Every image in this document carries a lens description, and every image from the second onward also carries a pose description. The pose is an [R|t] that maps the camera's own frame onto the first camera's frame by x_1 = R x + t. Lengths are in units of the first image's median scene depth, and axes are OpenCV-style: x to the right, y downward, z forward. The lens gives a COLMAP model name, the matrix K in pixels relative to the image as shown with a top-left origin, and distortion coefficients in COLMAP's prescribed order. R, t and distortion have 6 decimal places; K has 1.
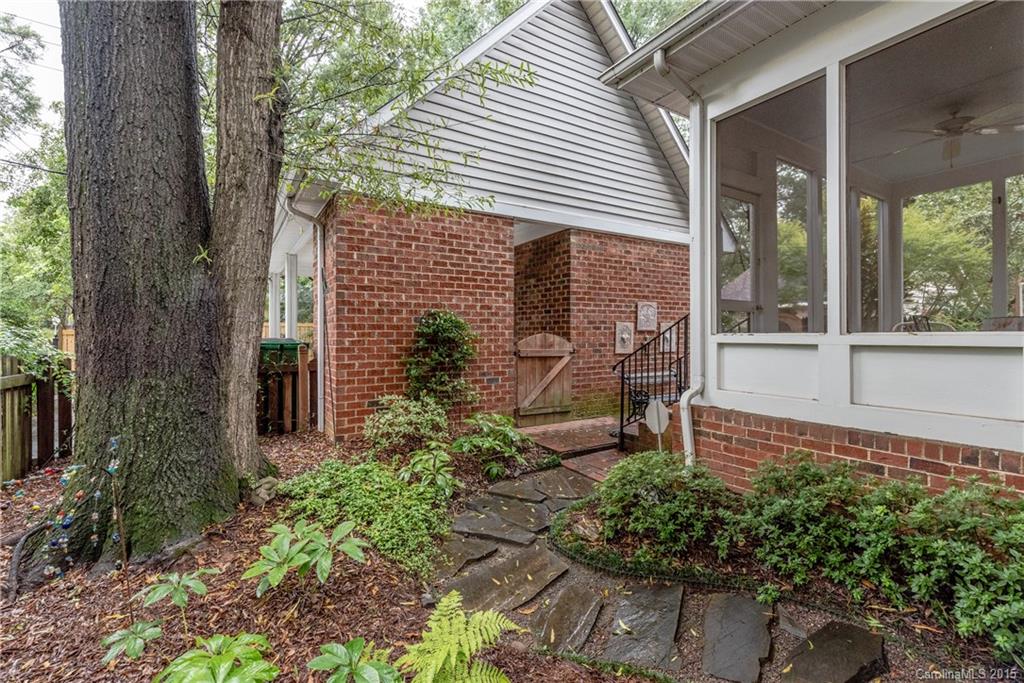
lens RADIAL K [[447.1, 0, 510.4], [0, 447.1, 331.0], [0, 0, 1]] dist [-0.001076, -0.000427]
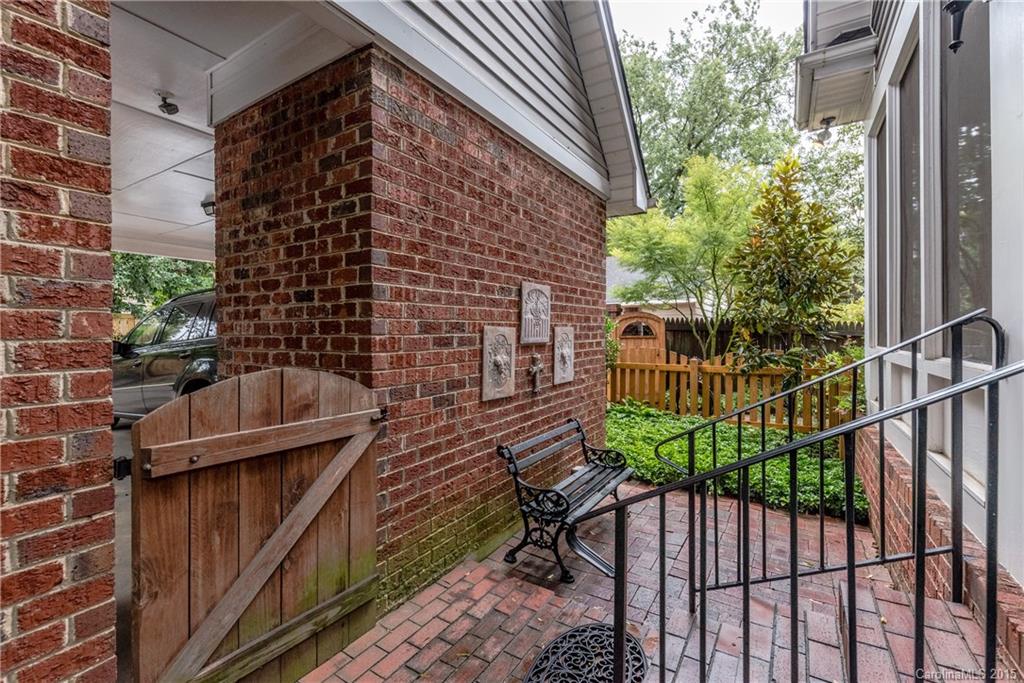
lens RADIAL K [[447.1, 0, 510.4], [0, 447.1, 331.0], [0, 0, 1]] dist [-0.001076, -0.000427]
pose [[0.900513, -0.002859, 0.434819, 0.078146], [0.001264, 0.999991, 0.003958, -0.017356], [-0.434826, -0.003015, 0.900509, 0.623399]]
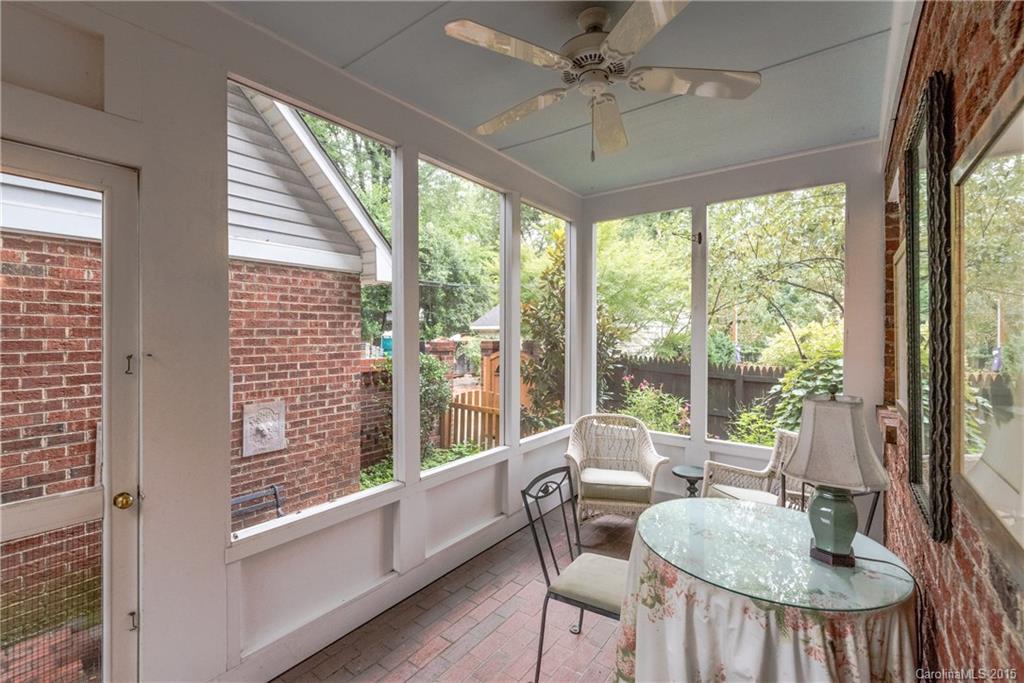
lens RADIAL K [[447.1, 0, 510.4], [0, 447.1, 331.0], [0, 0, 1]] dist [-0.001076, -0.000427]
pose [[0.929206, 0.006069, 0.369512, 0.480976], [-0.007719, 0.999966, 0.002987, -0.126196], [-0.369481, -0.005628, 0.929221, 0.394163]]
